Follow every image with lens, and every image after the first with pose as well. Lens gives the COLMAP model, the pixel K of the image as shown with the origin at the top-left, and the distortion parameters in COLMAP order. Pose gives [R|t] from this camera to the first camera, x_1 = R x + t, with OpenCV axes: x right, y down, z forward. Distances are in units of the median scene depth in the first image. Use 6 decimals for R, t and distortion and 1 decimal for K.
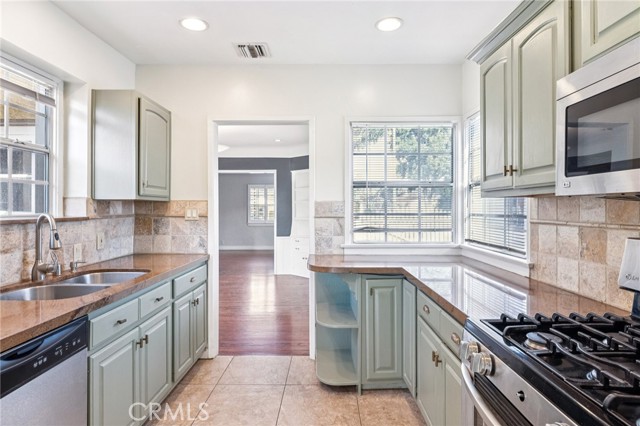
lens RADIAL K [[366.4, 0, 320.0], [0, 366.4, 213.0], [0, 0, 1]] dist [-0.000001, 0.000020]
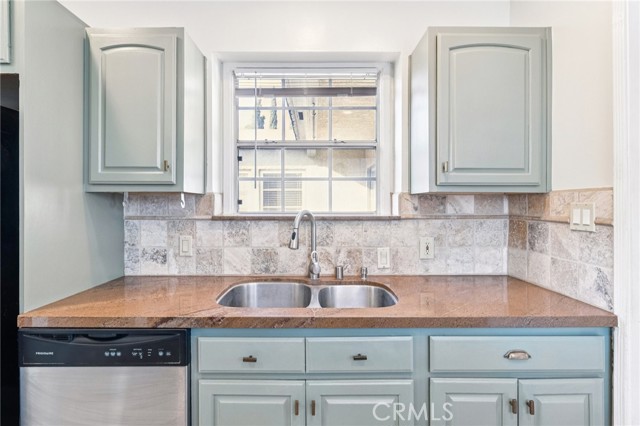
lens RADIAL K [[319.9, 0, 318.2], [0, 319.9, 205.7], [0, 0, 1]] dist [-0.003282, -0.000534]
pose [[0.009646, 0.000646, -0.999953, 0.065750], [-0.014375, 0.999897, 0.000507, -0.009127], [0.999850, 0.014369, 0.009654, 0.725565]]
